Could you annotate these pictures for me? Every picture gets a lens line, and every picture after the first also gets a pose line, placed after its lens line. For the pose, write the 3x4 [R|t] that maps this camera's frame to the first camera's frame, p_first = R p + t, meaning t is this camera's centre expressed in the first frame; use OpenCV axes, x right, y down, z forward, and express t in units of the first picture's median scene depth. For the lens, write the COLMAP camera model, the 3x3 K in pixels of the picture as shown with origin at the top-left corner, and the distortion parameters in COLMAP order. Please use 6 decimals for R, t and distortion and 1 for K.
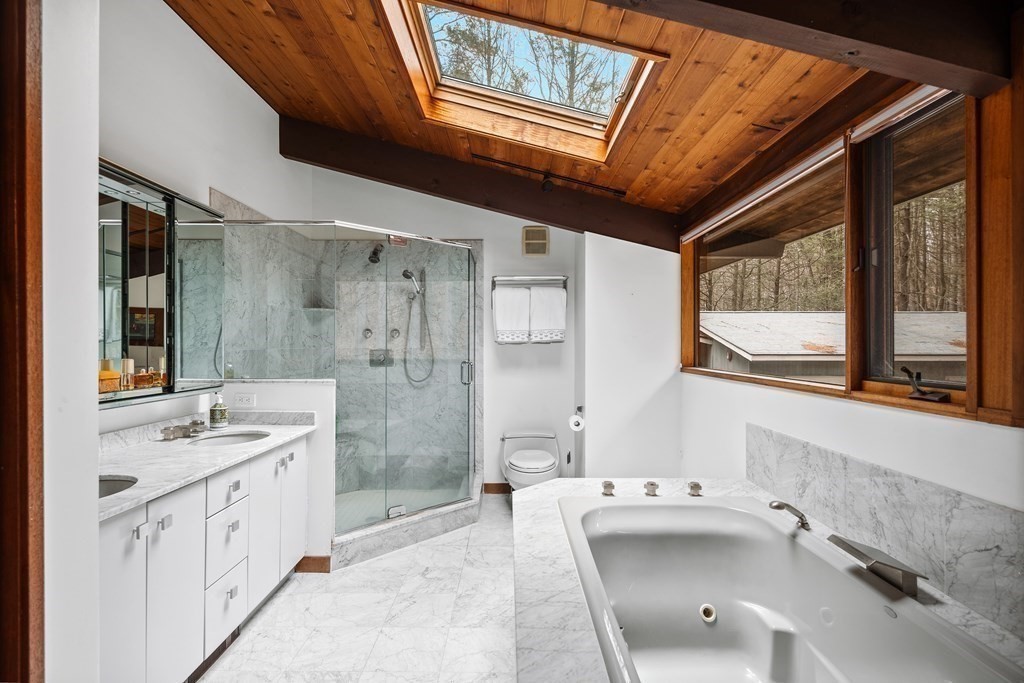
lens RADIAL K [[496.7, 0, 512.0], [0, 496.7, 341.5], [0, 0, 1]] dist [0.000035, -0.001094]
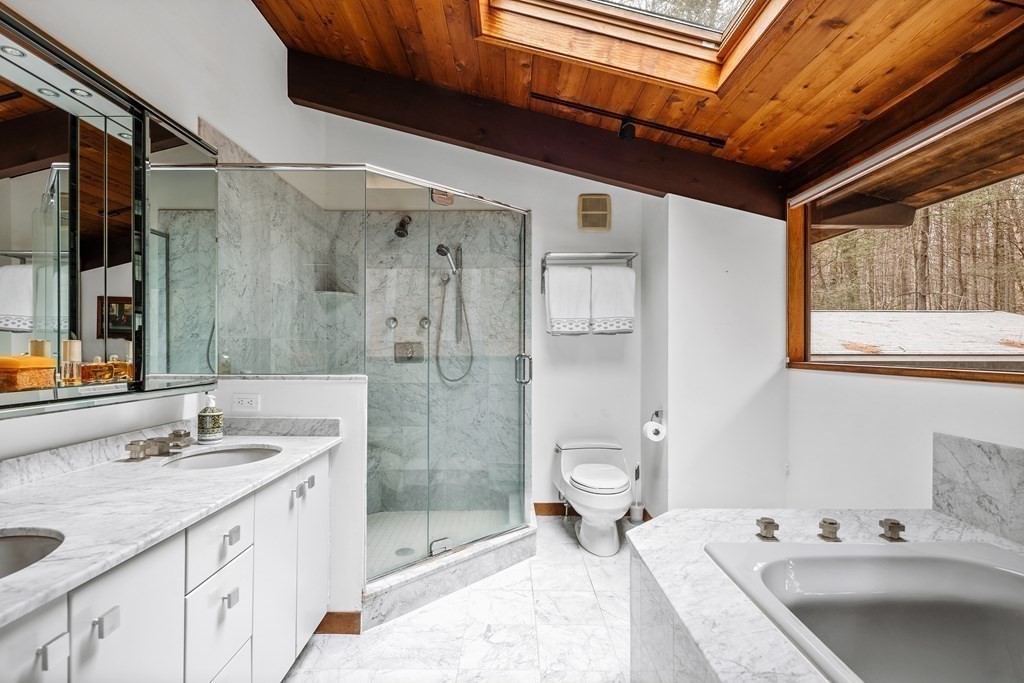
lens RADIAL K [[497.5, 0, 511.7], [0, 497.5, 346.0], [0, 0, 1]] dist [-0.001158, -0.000854]
pose [[0.999996, 0.000522, 0.002704, -0.128976], [-0.000527, 0.999998, 0.001756, 0.028970], [-0.002703, -0.001758, 0.999995, 0.231445]]
